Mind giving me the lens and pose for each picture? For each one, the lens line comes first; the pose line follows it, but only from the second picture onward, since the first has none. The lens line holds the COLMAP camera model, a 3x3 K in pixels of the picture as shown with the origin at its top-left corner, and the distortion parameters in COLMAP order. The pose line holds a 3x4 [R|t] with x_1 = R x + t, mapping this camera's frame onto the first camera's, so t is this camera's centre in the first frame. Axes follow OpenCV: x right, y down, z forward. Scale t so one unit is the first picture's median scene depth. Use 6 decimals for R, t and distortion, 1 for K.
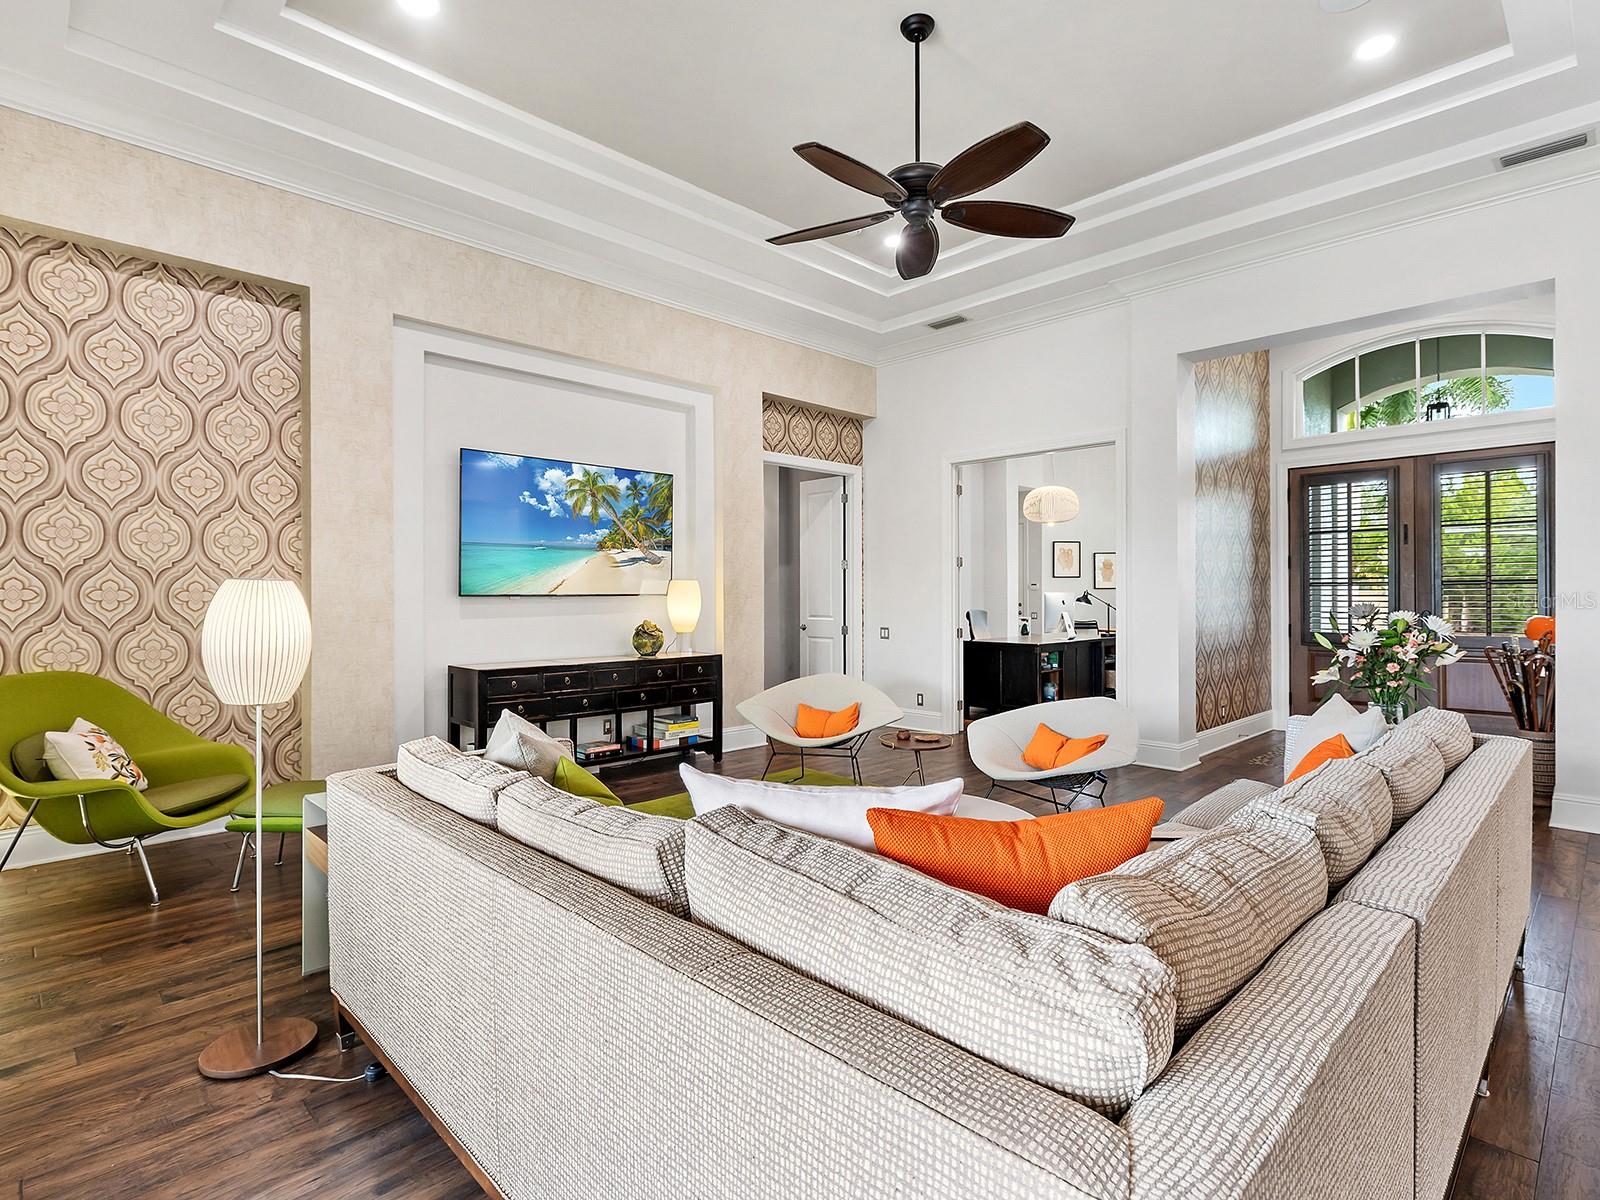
lens RADIAL K [[819.7, 0, 800.0], [0, 819.7, 600.0], [0, 0, 1]] dist [-0.000973, 0.000181]
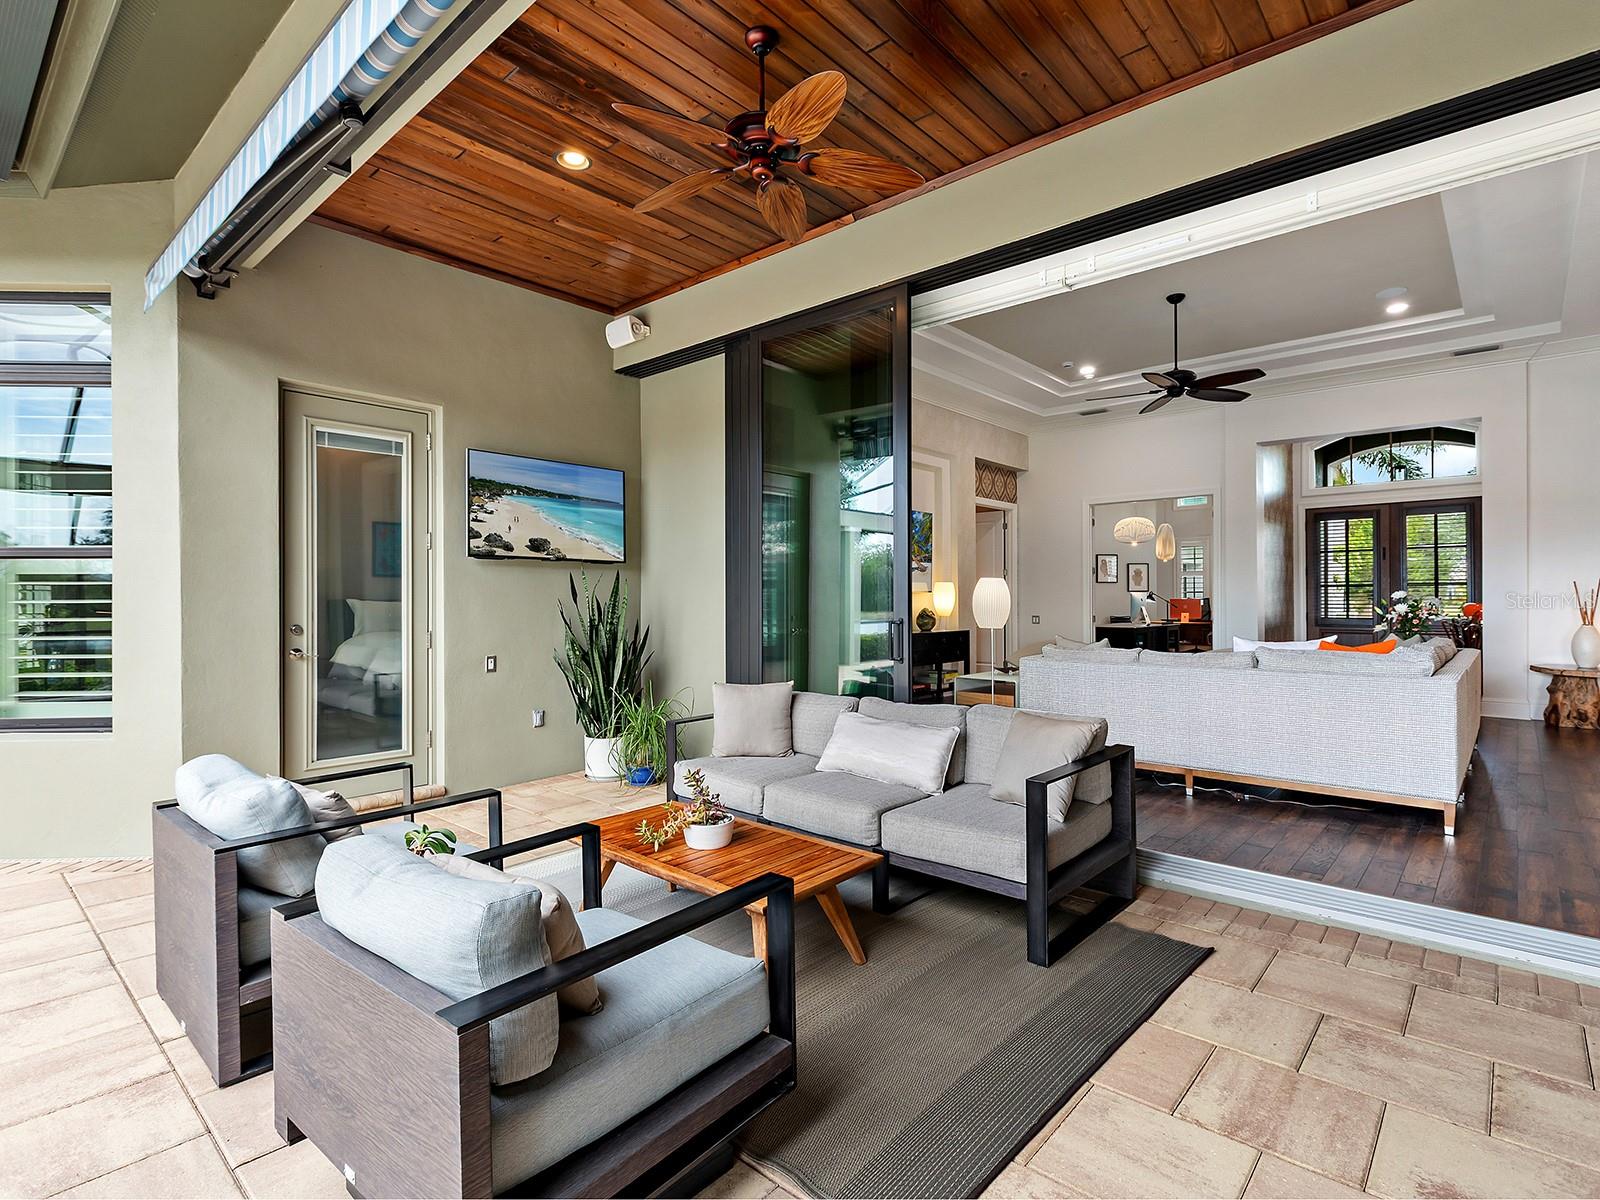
lens RADIAL K [[808.0, 0, 800.0], [0, 808.0, 600.0], [0, 0, 1]] dist [0.004634, 0.001429]
pose [[0.997866, 0.000440, 0.065300, -0.469963], [0.000151, 0.999959, -0.009046, 0.021603], [-0.065302, 0.009036, 0.997825, -0.462503]]
